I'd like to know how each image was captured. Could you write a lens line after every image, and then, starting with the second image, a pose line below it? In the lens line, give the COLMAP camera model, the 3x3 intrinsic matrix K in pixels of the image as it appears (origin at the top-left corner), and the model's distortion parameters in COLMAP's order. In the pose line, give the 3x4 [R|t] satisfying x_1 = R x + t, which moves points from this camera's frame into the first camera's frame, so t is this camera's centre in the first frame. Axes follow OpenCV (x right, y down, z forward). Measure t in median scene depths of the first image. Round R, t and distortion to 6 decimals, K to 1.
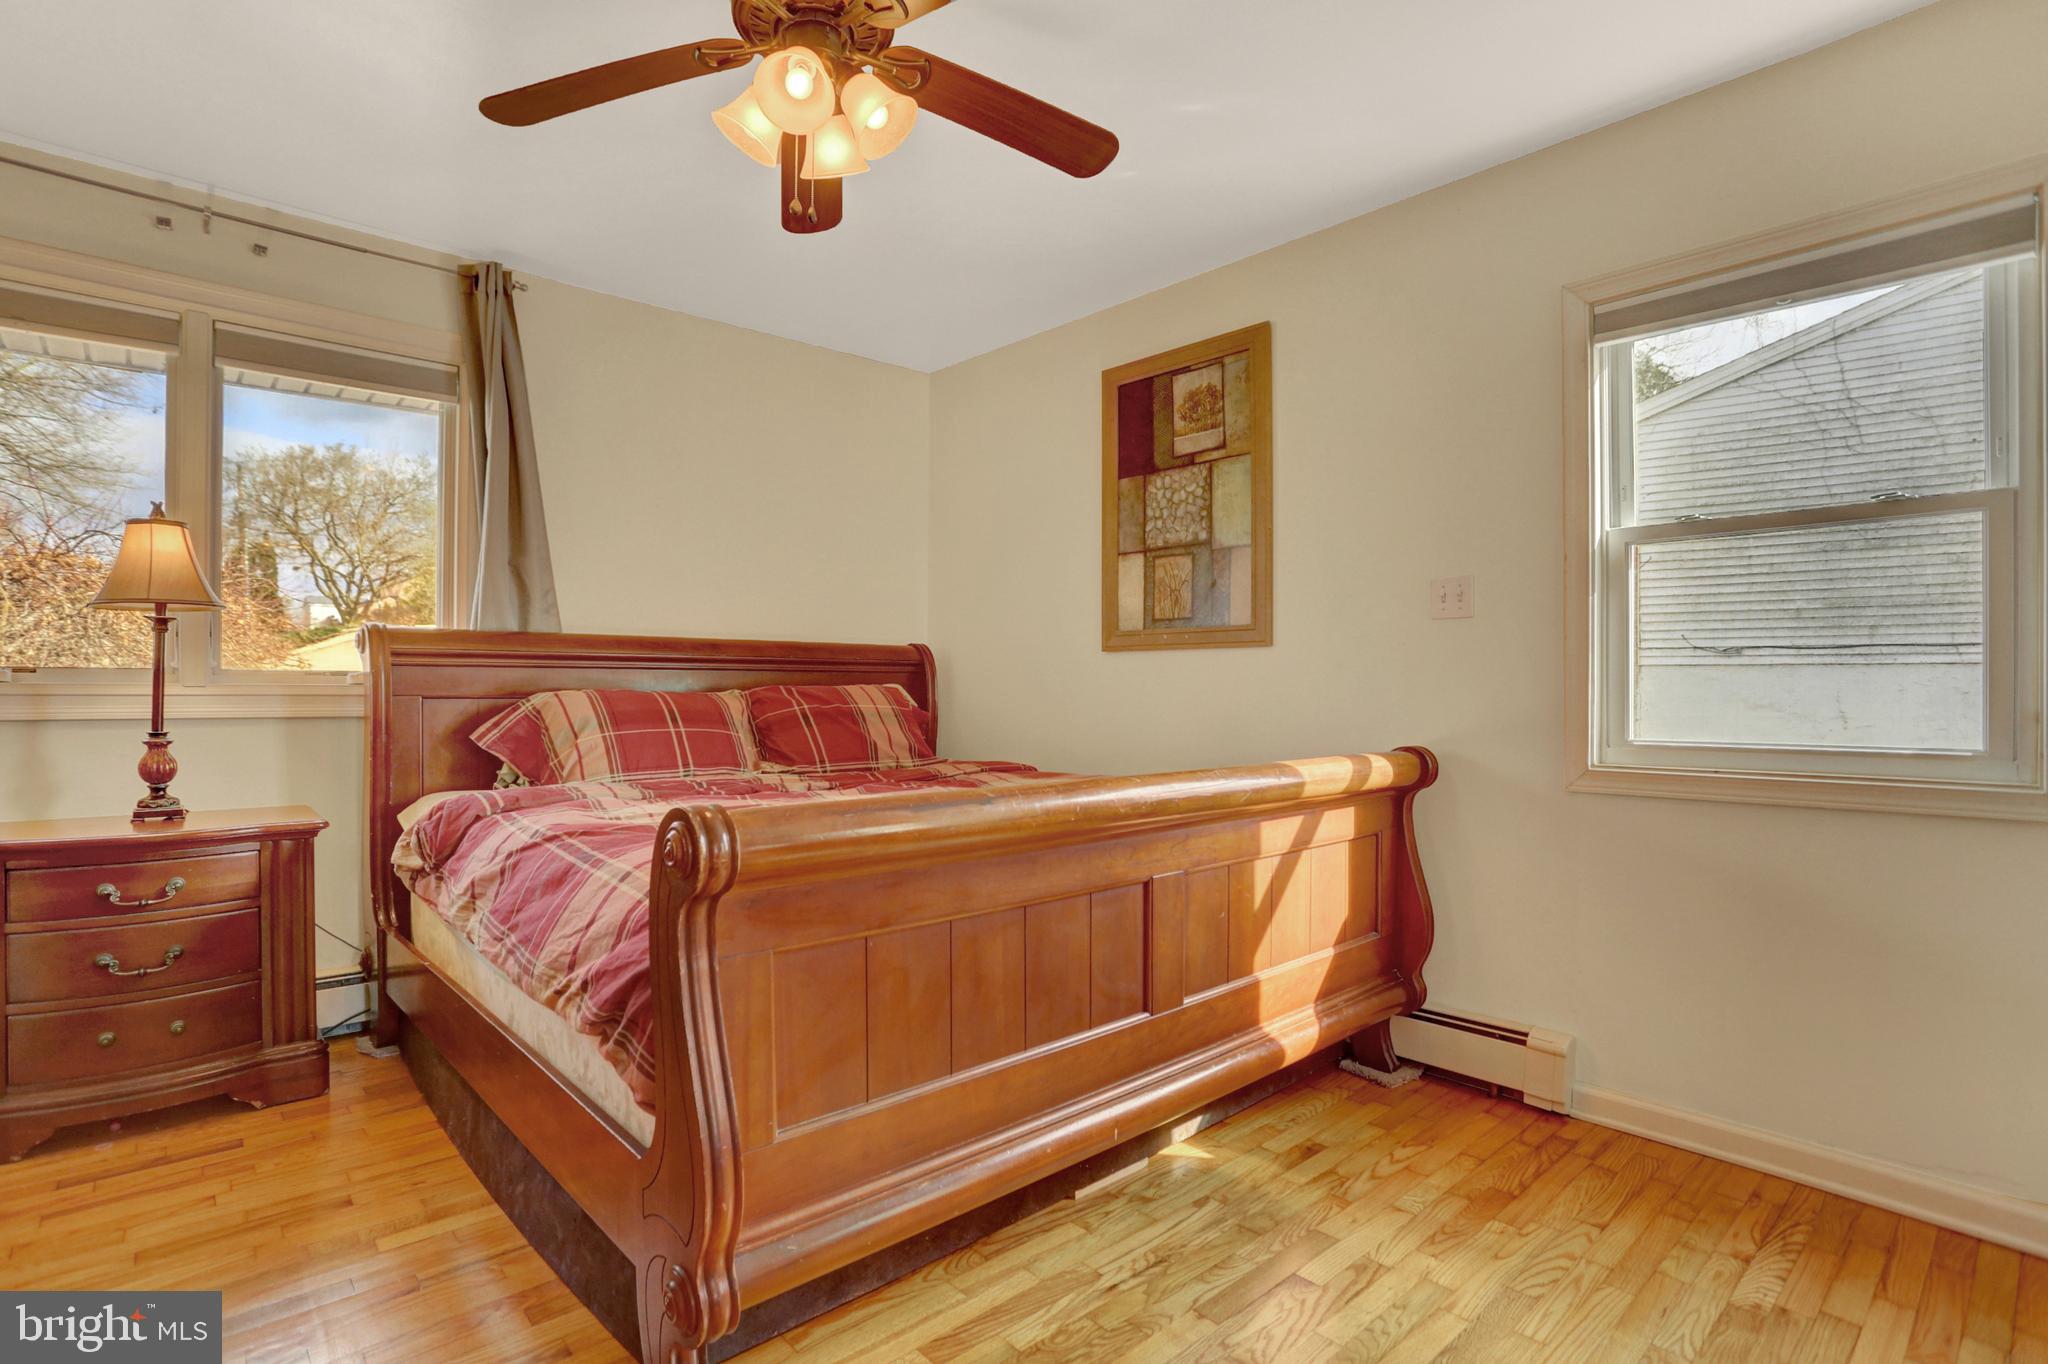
lens RADIAL K [[1003.8, 0, 1019.4], [0, 1003.8, 685.1], [0, 0, 1]] dist [-0.057631, 0.018955]
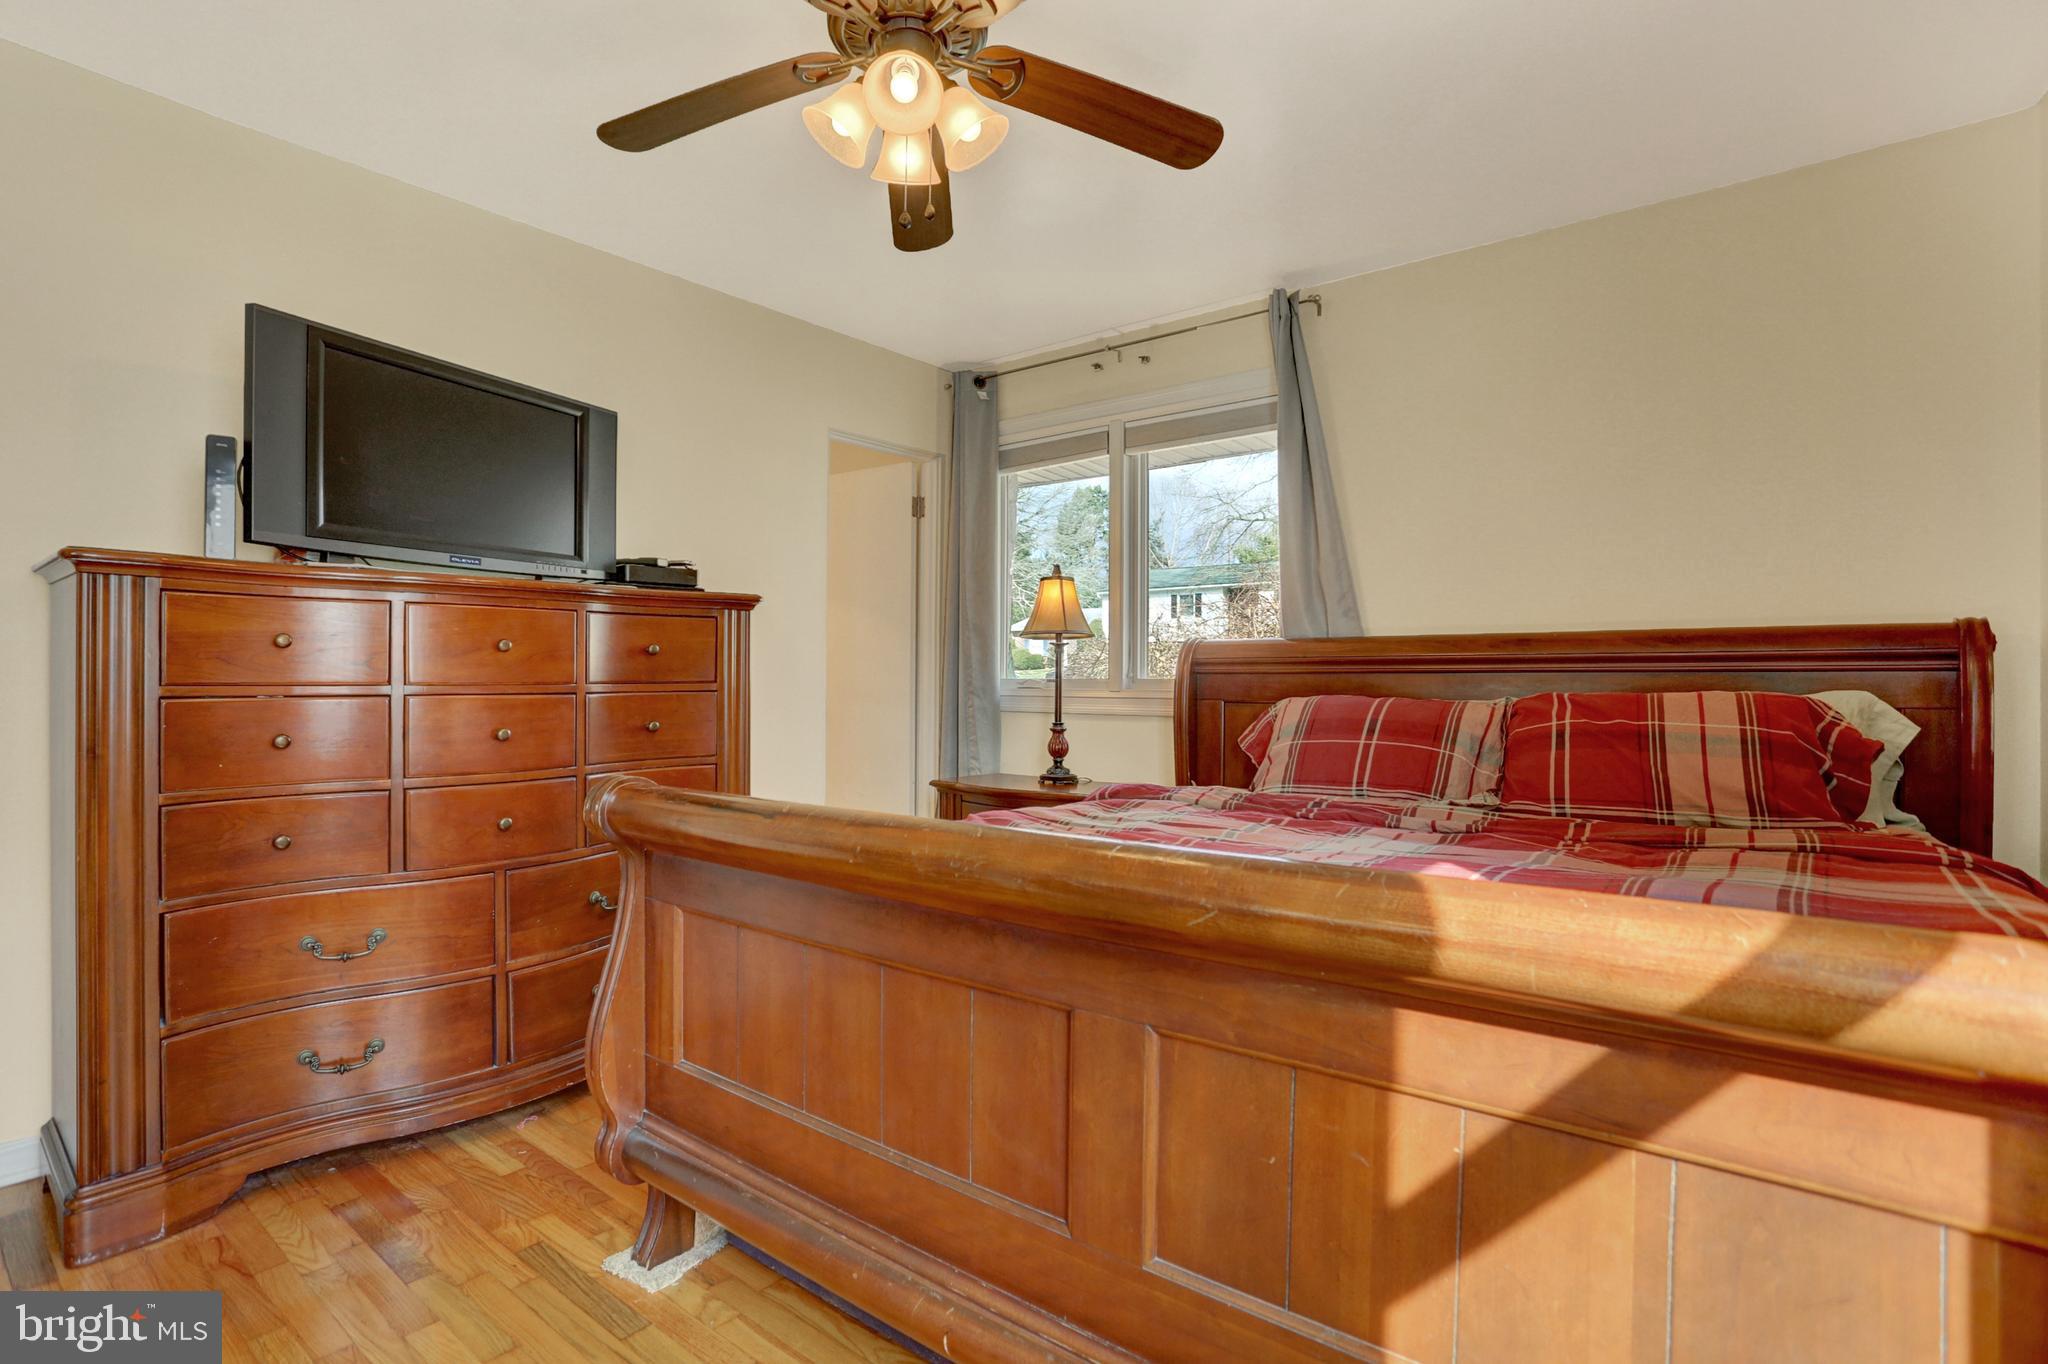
lens RADIAL K [[1003.8, 0, 1020.5], [0, 1003.8, 678.9], [0, 0, 1]] dist [-0.057631, 0.018955]
pose [[0.147653, -0.011440, -0.988973, 0.572834], [-0.004275, 0.999916, -0.012205, 0.001543], [0.989030, 0.006030, 0.147592, 0.698562]]
